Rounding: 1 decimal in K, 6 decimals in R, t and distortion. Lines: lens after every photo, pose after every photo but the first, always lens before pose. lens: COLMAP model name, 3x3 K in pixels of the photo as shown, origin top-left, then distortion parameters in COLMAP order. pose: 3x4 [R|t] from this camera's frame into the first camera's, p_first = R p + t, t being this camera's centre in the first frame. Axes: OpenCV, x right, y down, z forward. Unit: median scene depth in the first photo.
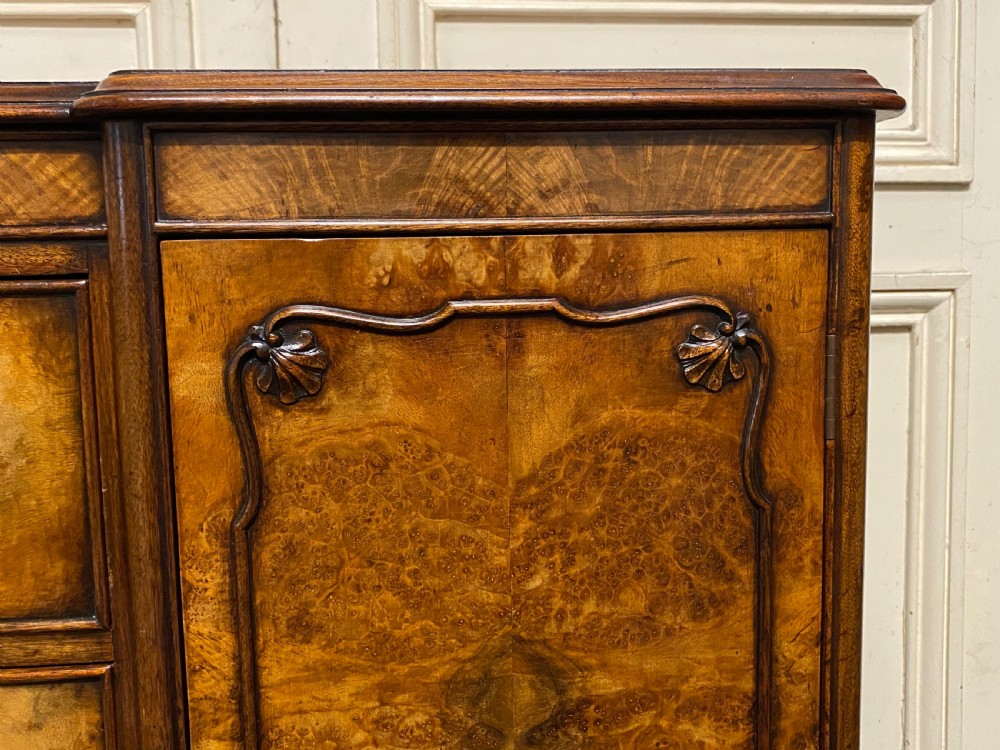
lens RADIAL K [[996.2, 0, 485.3], [0, 996.2, 366.9], [0, 0, 1]] dist [-0.002507, 0.000000]
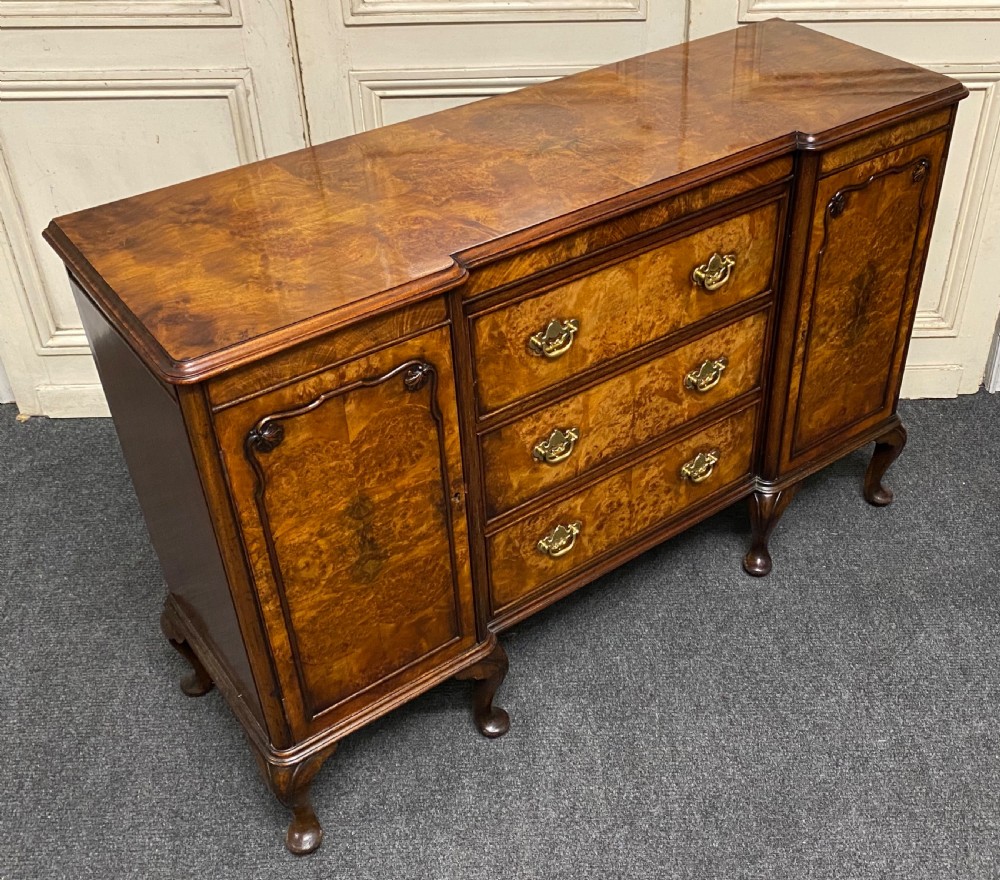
lens RADIAL K [[1140.6, 0, 592.3], [0, 1140.6, 445.9], [0, 0, 1]] dist [0.084046, 0.000000]
pose [[0.828100, -0.328680, 0.454115, -2.884712], [0.047480, 0.848292, 0.527396, -1.388469], [-0.558567, -0.415175, 0.718076, -1.666362]]
